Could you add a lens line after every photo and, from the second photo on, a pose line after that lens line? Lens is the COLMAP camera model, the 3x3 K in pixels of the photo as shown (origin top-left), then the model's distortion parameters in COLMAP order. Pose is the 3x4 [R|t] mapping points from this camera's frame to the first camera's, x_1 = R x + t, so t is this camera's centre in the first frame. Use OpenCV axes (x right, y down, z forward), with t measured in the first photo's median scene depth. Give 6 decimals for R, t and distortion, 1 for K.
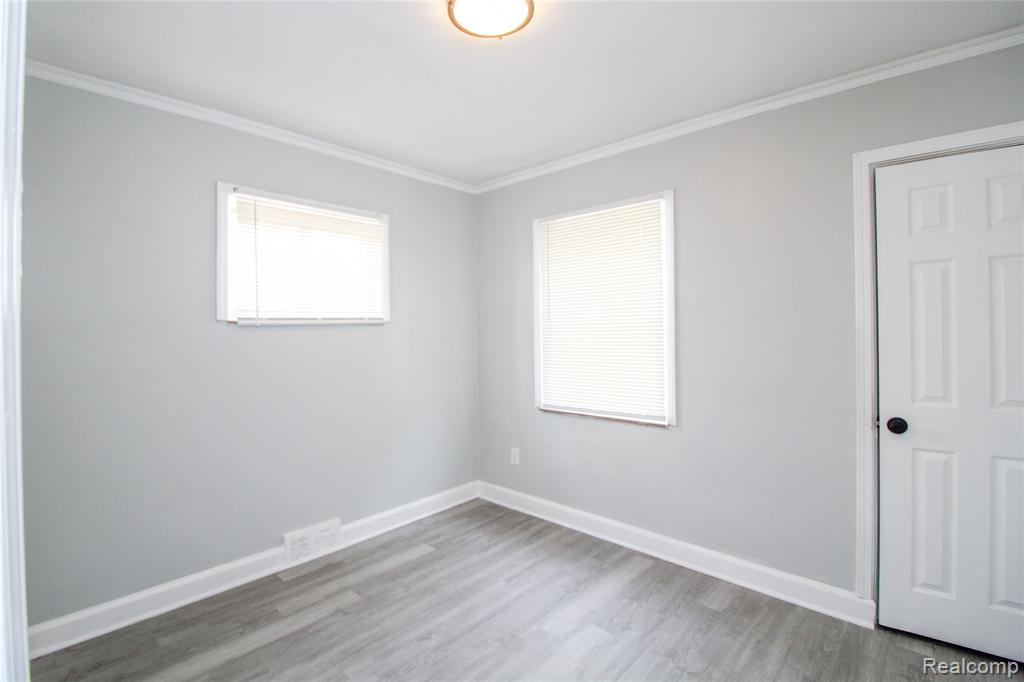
lens RADIAL K [[480.8, 0, 511.6], [0, 480.8, 329.8], [0, 0, 1]] dist [0.000742, -0.013623]
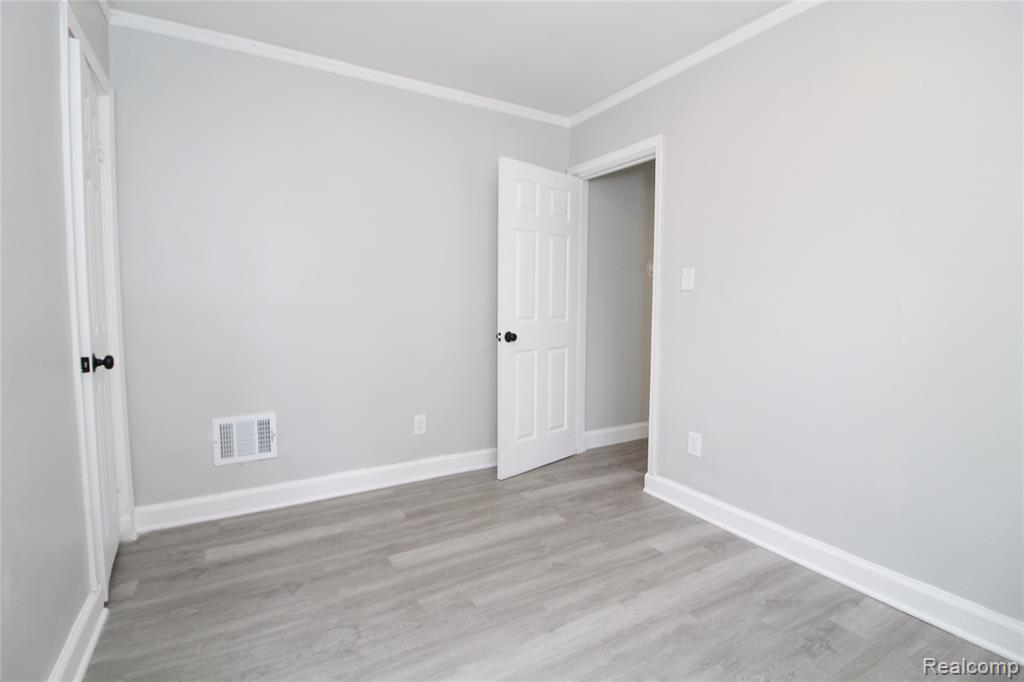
lens RADIAL K [[480.8, 0, 511.6], [0, 480.8, 329.8], [0, 0, 1]] dist [0.000742, -0.013623]
pose [[-0.958488, -0.015418, 0.284717, -0.149886], [0.001070, 0.998335, 0.057667, 0.098449], [-0.285132, 0.055577, -0.956876, 1.659355]]
